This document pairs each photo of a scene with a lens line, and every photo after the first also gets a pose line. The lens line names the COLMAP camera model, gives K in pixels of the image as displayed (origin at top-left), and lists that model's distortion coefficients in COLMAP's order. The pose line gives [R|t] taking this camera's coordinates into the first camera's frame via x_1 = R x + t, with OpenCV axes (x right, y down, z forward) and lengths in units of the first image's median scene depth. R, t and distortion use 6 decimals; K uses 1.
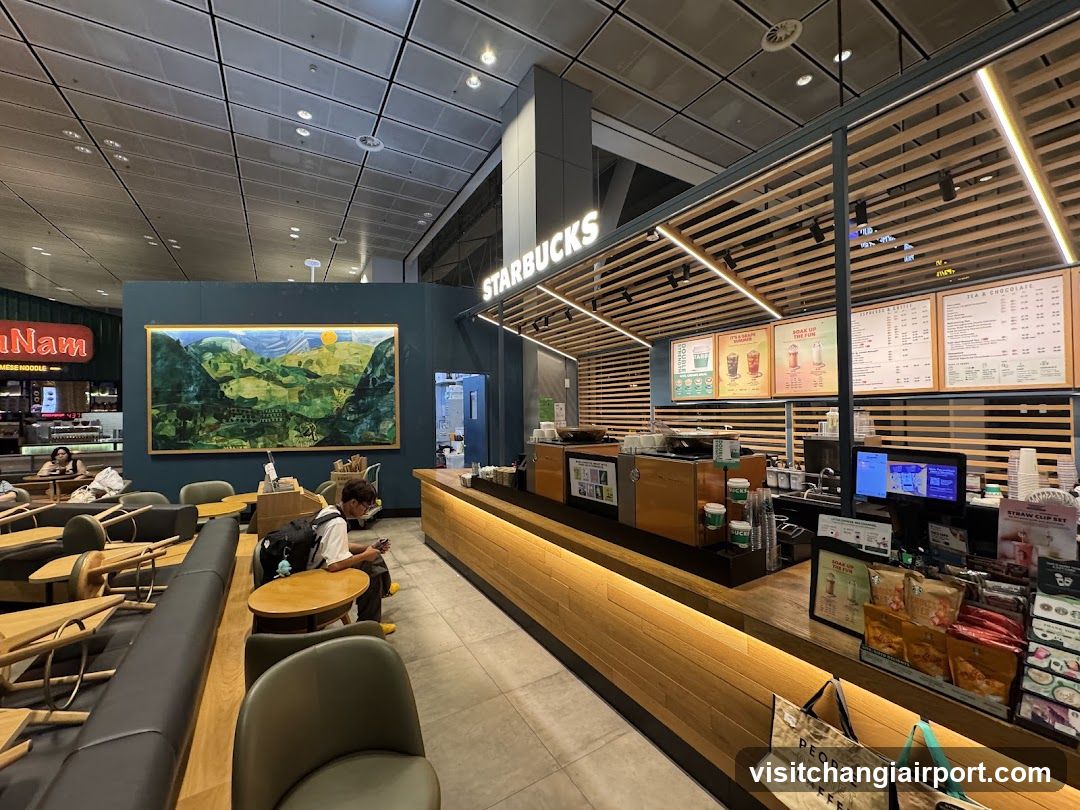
lens RADIAL K [[430.6, 0, 540.0], [0, 430.6, 405.0], [0, 0, 1]] dist [-0.000127, 0.000208]
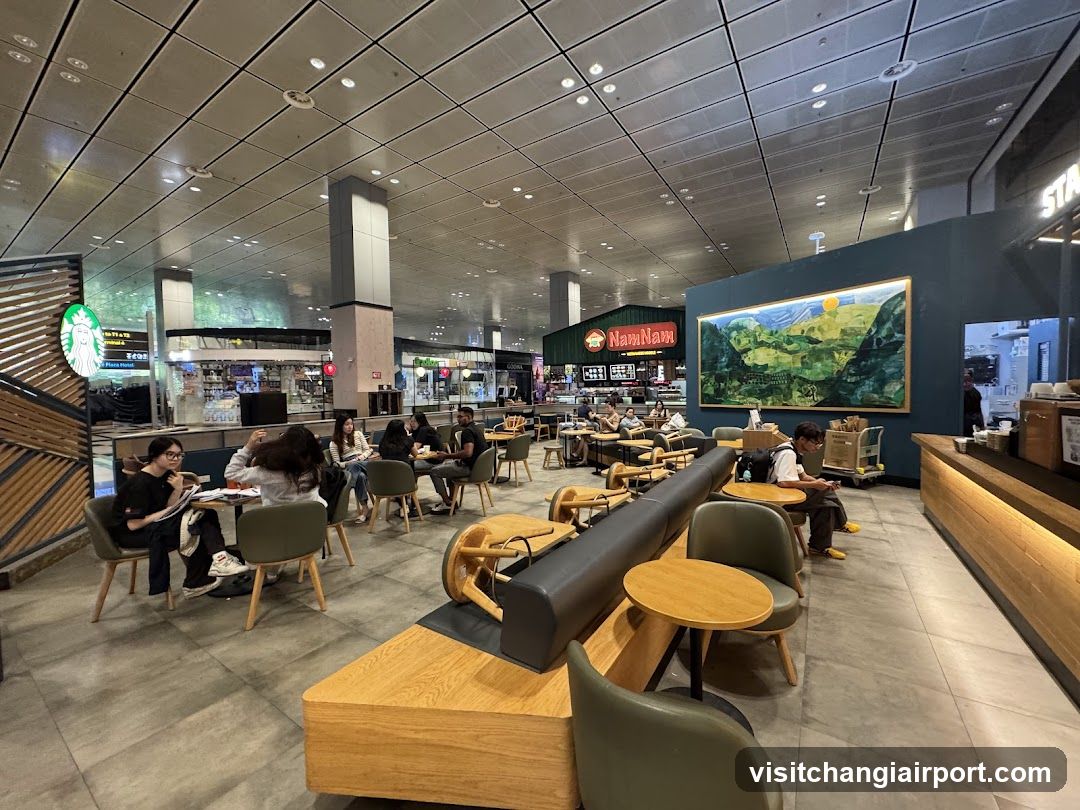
lens RADIAL K [[430.6, 0, 540.0], [0, 430.6, 405.0], [0, 0, 1]] dist [-0.000127, 0.000208]
pose [[0.429398, 0.041310, -0.902170, 0.165638], [0.021583, 0.998199, 0.055980, 0.016298], [0.902858, -0.043510, 0.427732, -0.101878]]
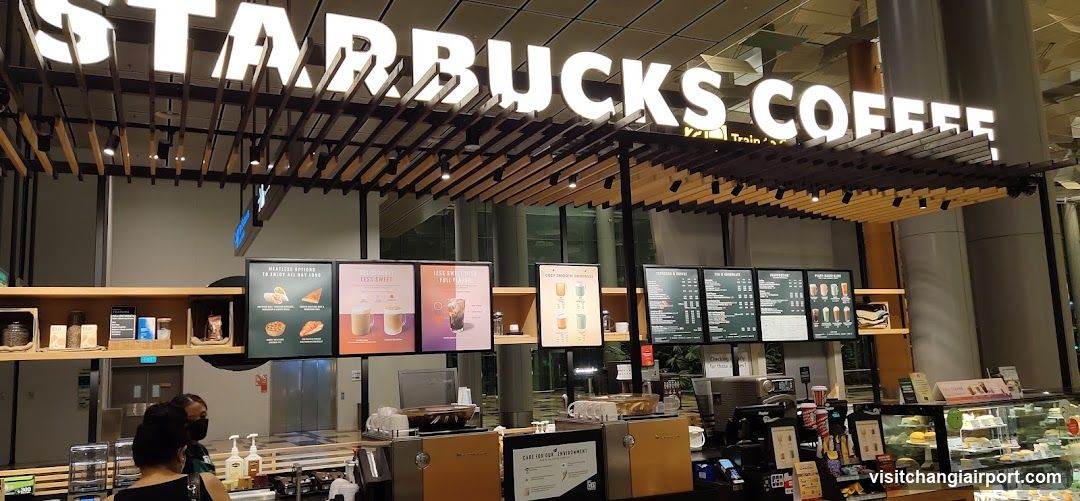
lens RADIAL K [[790.4, 0, 540.0], [0, 790.4, 250.5], [0, 0, 1]] dist [0.065527, -0.000119]
pose [[0.100215, 0.146727, 0.984087, -0.428784], [0.029018, 0.988215, -0.150297, -0.079125], [-0.994543, 0.043618, 0.094776, 0.667293]]
